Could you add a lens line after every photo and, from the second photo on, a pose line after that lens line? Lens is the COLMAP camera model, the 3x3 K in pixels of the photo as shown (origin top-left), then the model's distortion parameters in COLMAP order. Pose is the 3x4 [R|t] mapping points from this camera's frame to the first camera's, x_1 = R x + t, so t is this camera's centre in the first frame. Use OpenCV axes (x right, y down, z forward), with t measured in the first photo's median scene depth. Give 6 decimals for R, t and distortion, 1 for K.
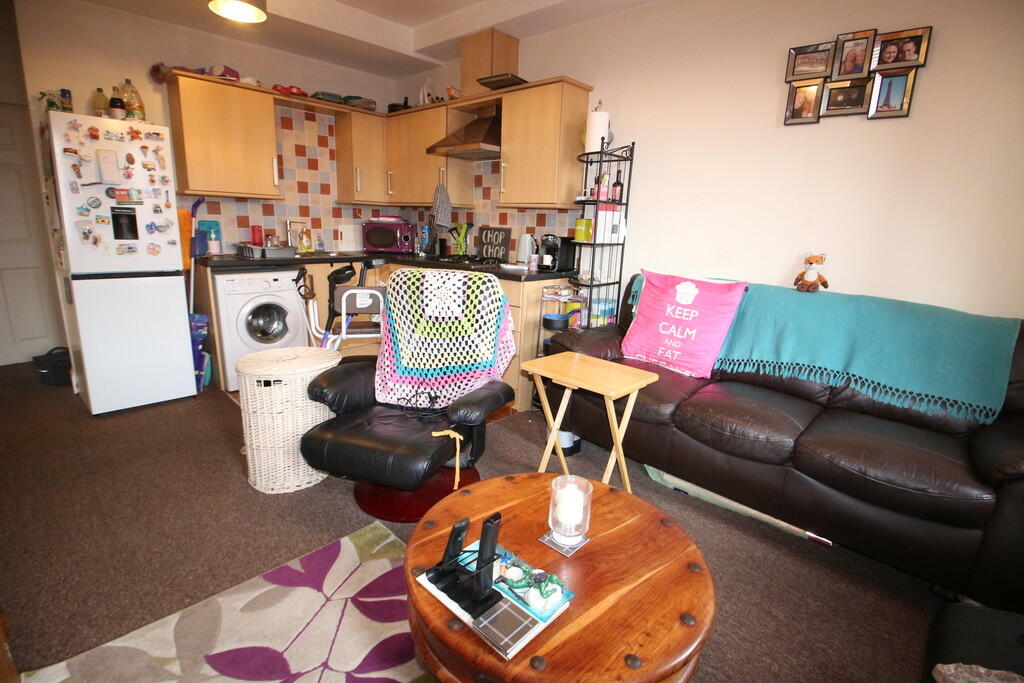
lens RADIAL K [[461.9, 0, 512.0], [0, 461.9, 341.5], [0, 0, 1]] dist [-0.022587, -0.000550]
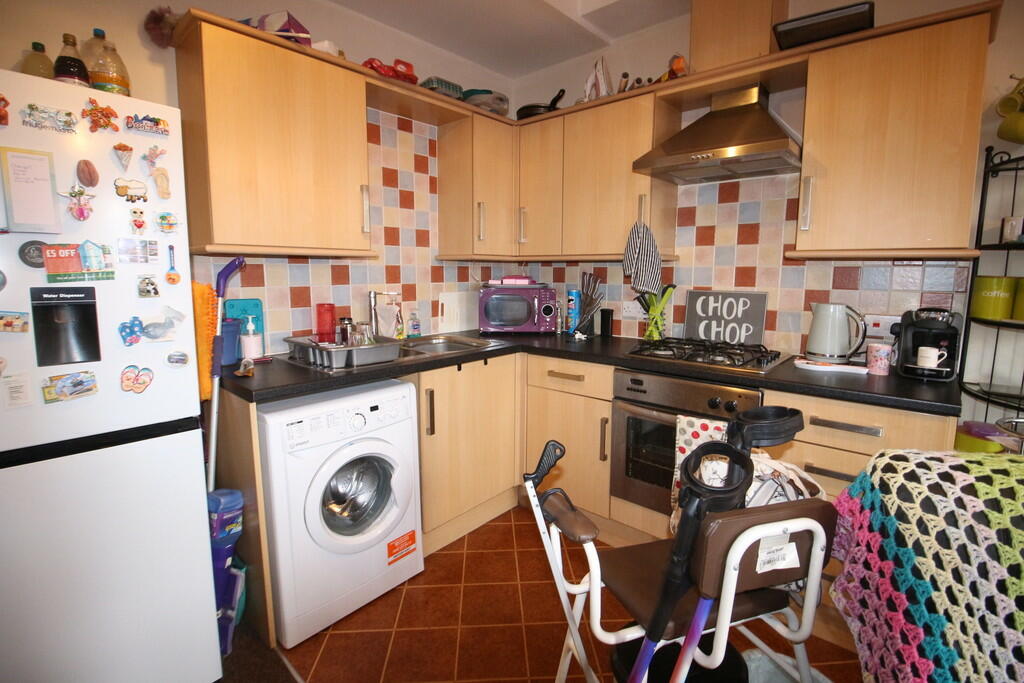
lens RADIAL K [[469.0, 0, 514.1], [0, 469.0, 338.6], [0, 0, 1]] dist [-0.020615, -0.000132]
pose [[0.999256, -0.037008, 0.010872, -0.374021], [0.037966, 0.993440, -0.107870, -0.155700], [-0.006808, 0.108202, 0.994106, 0.482277]]
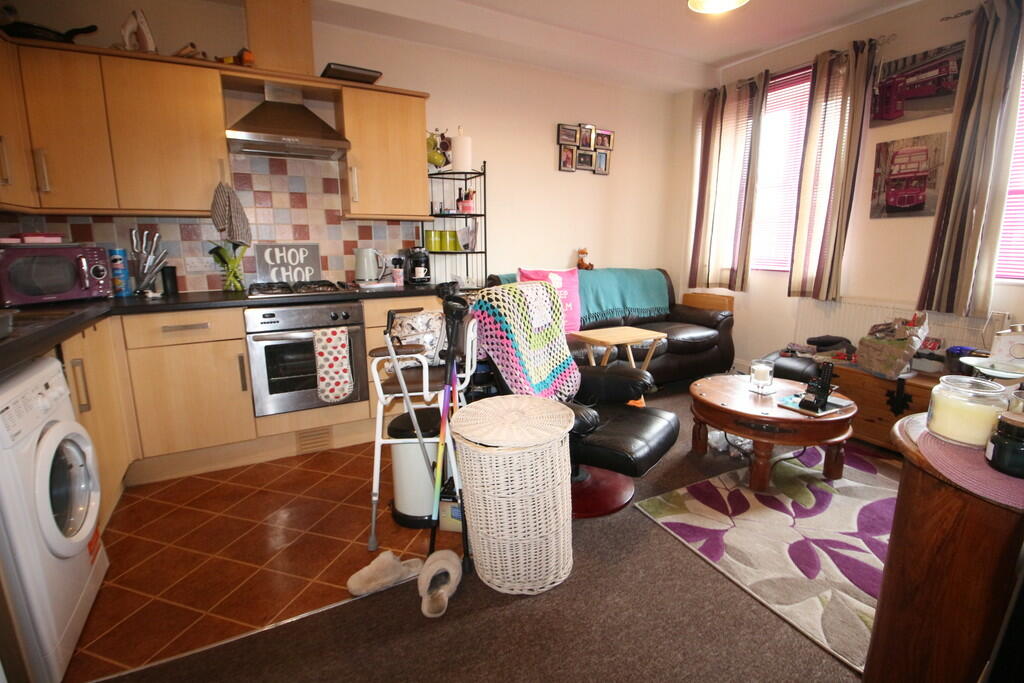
lens RADIAL K [[469.0, 0, 514.1], [0, 469.0, 338.6], [0, 0, 1]] dist [-0.020615, -0.000132]
pose [[0.328042, -0.230363, 0.916145, -0.785958], [0.249478, 0.956506, 0.151182, -0.138709], [-0.911125, 0.178964, 0.371245, 0.456847]]
